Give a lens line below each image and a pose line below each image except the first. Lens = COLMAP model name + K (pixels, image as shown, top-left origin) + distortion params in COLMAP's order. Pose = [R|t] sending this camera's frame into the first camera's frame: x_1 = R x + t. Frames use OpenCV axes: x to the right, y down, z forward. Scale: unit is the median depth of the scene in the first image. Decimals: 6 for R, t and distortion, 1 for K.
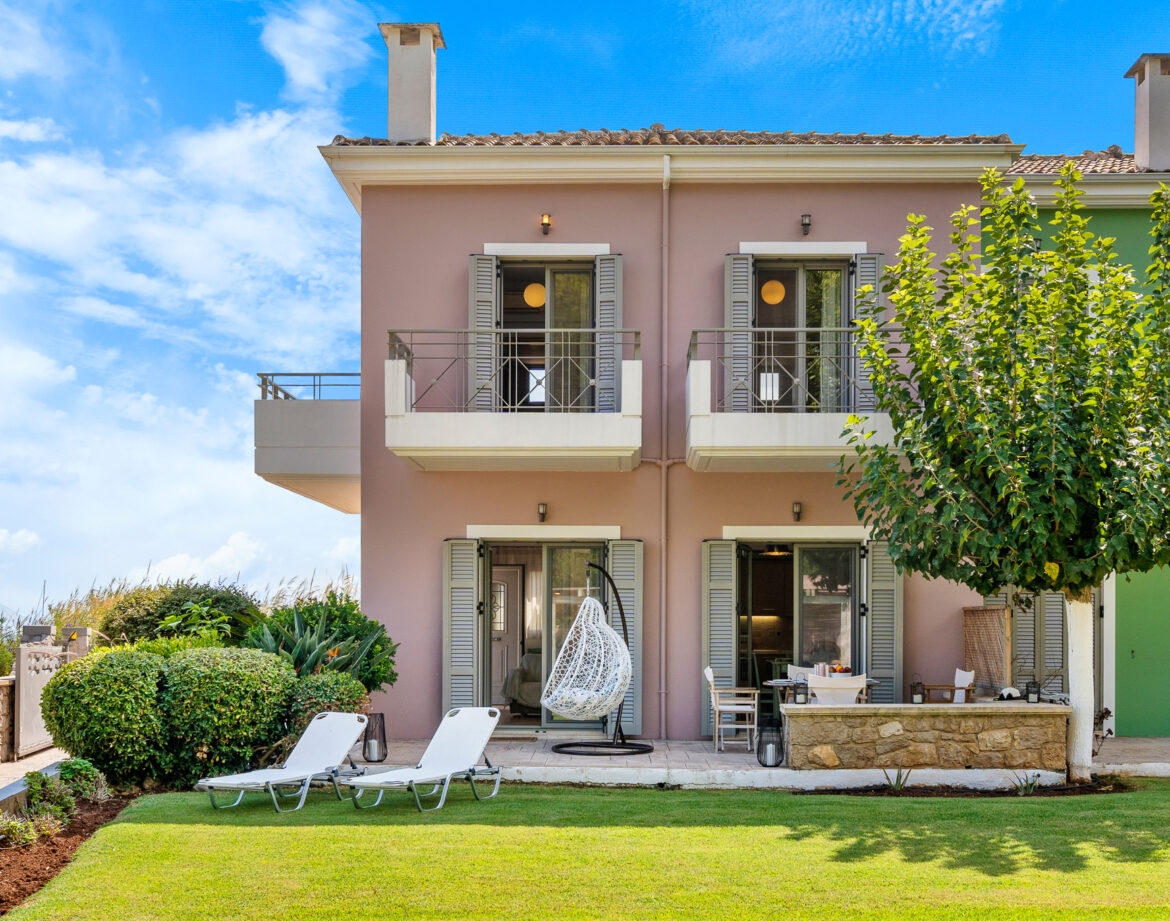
lens RADIAL K [[1589.0, 0, 636.3], [0, 1589.0, 460.3], [0, 0, 1]] dist [0.039081, 0.019762]
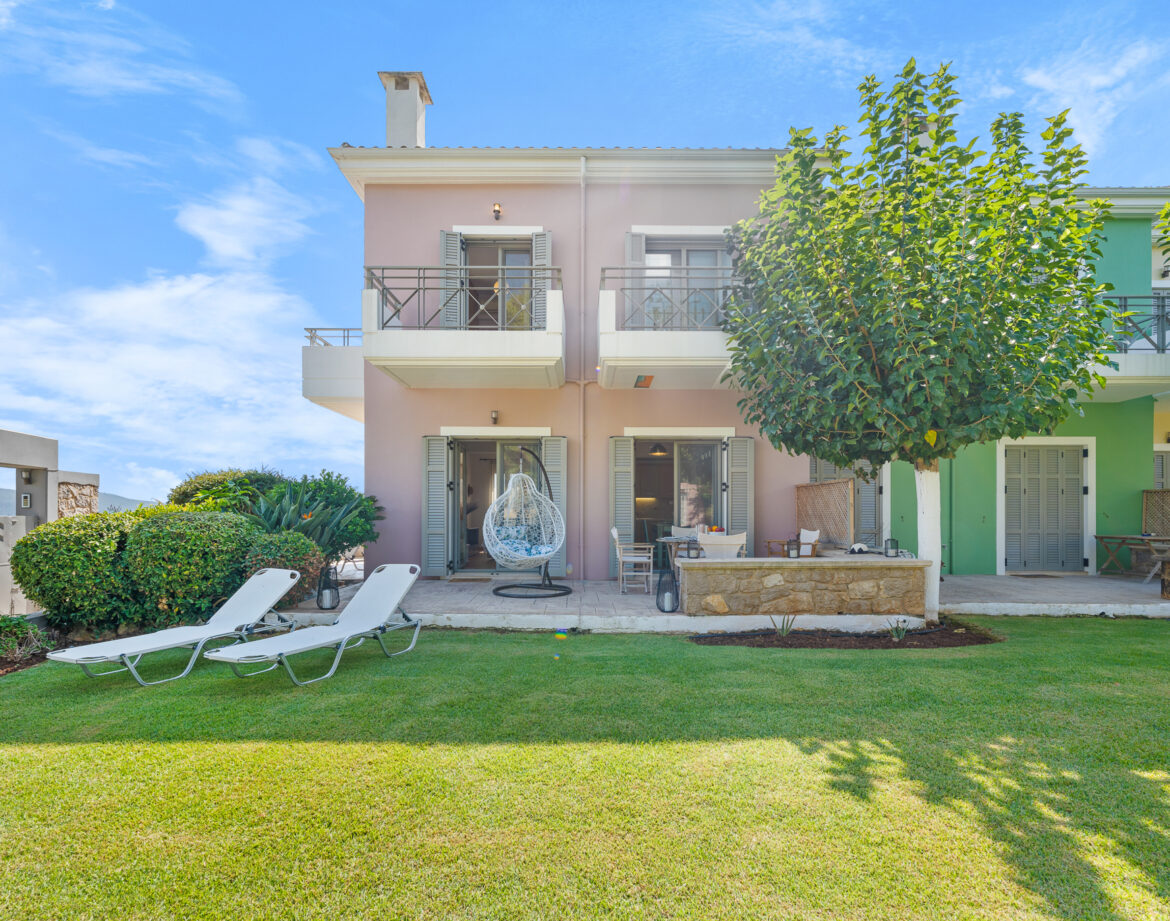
lens RADIAL K [[581.2, 0, 585.0], [0, 581.2, 460.5], [0, 0, 1]] dist [0.025020, 0.000012]
pose [[0.999996, -0.002119, -0.001806, 0.024483], [0.002135, 0.999960, 0.008733, 0.077461], [0.001787, -0.008737, 0.999960, 0.573405]]
